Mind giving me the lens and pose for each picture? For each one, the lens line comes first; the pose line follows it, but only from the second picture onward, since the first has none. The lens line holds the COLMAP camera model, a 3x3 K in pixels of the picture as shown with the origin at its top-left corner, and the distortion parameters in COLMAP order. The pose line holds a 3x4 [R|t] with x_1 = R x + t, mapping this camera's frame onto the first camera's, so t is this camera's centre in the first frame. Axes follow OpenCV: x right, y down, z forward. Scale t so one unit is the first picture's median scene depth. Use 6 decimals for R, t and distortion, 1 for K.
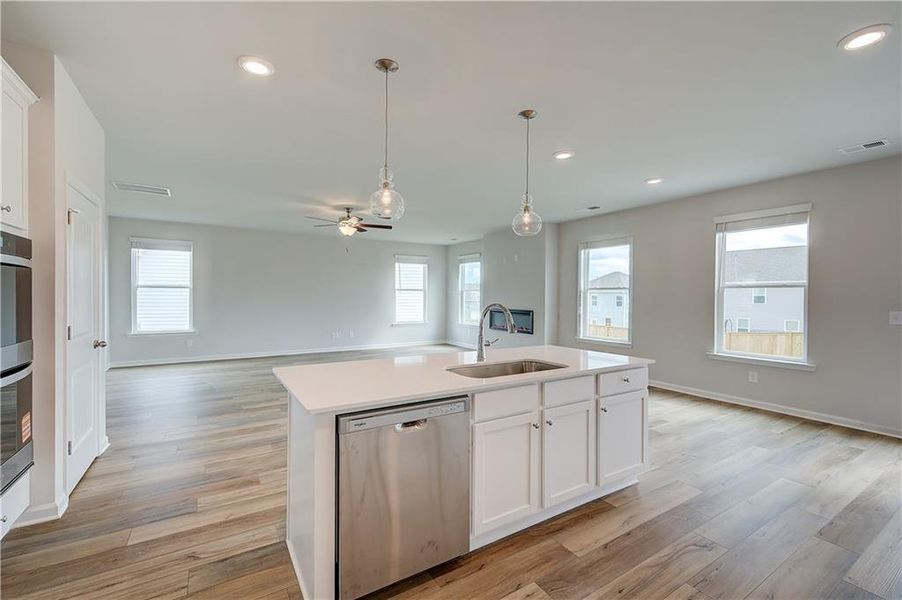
lens RADIAL K [[400.8, 0, 484.3], [0, 400.8, 297.8], [0, 0, 1]] dist [-0.006718, 0.001027]
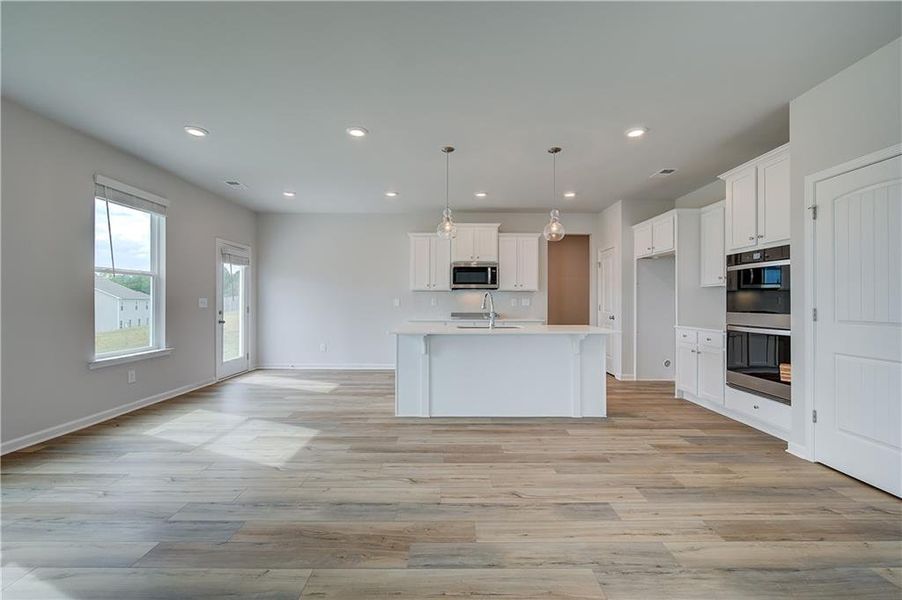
lens RADIAL K [[377.0, 0, 462.2], [0, 377.0, 308.5], [0, 0, 1]] dist [0.000390, -0.000222]
pose [[-0.822144, -0.021726, 0.568864, -0.307887], [-0.005696, 0.999535, 0.029941, 0.012076], [-0.569251, 0.021376, -0.821886, 0.939465]]
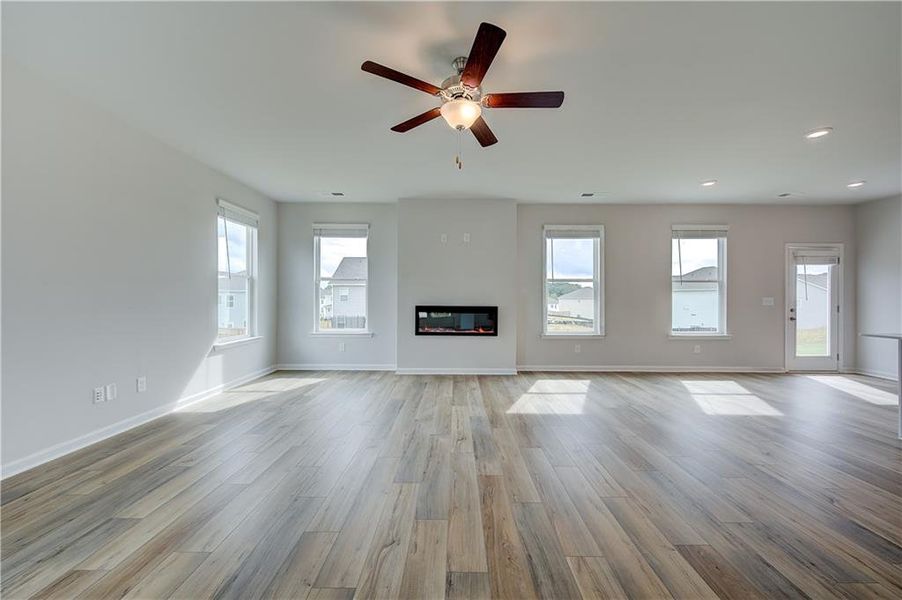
lens RADIAL K [[377.0, 0, 458.6], [0, 377.0, 299.4], [0, 0, 1]] dist [0.000390, -0.000222]
pose [[0.555333, -0.007021, 0.831599, -0.608661], [0.004085, 0.999975, 0.005714, 0.014170], [-0.831618, 0.000224, 0.555348, 0.719577]]
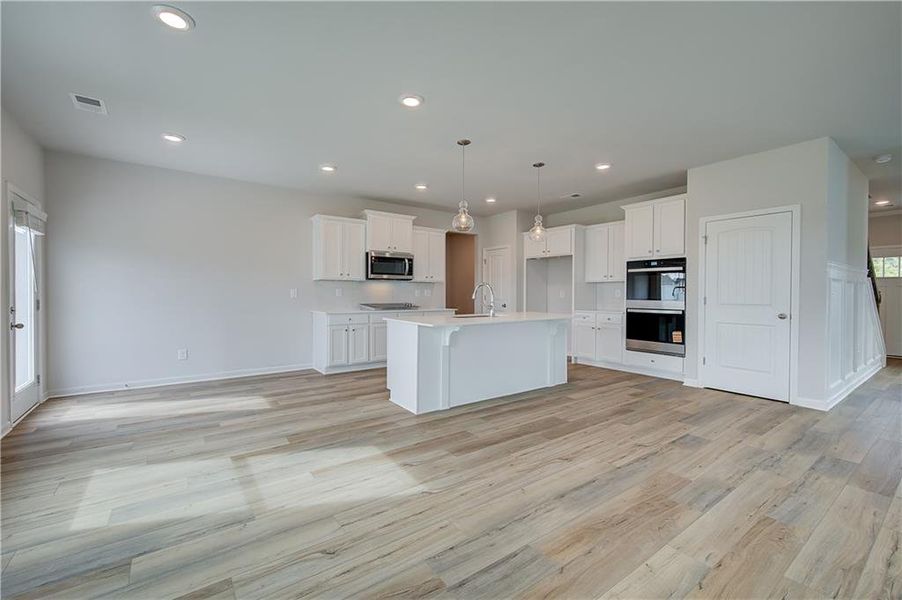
lens RADIAL K [[358.2, 0, 463.4], [0, 358.2, 299.4], [0, 0, 1]] dist [0.006765, -0.001600]
pose [[-0.999906, -0.012025, -0.006521, 0.051497], [-0.012155, 0.999720, 0.020313, 0.020241], [0.006275, 0.020390, -0.999772, 1.035759]]
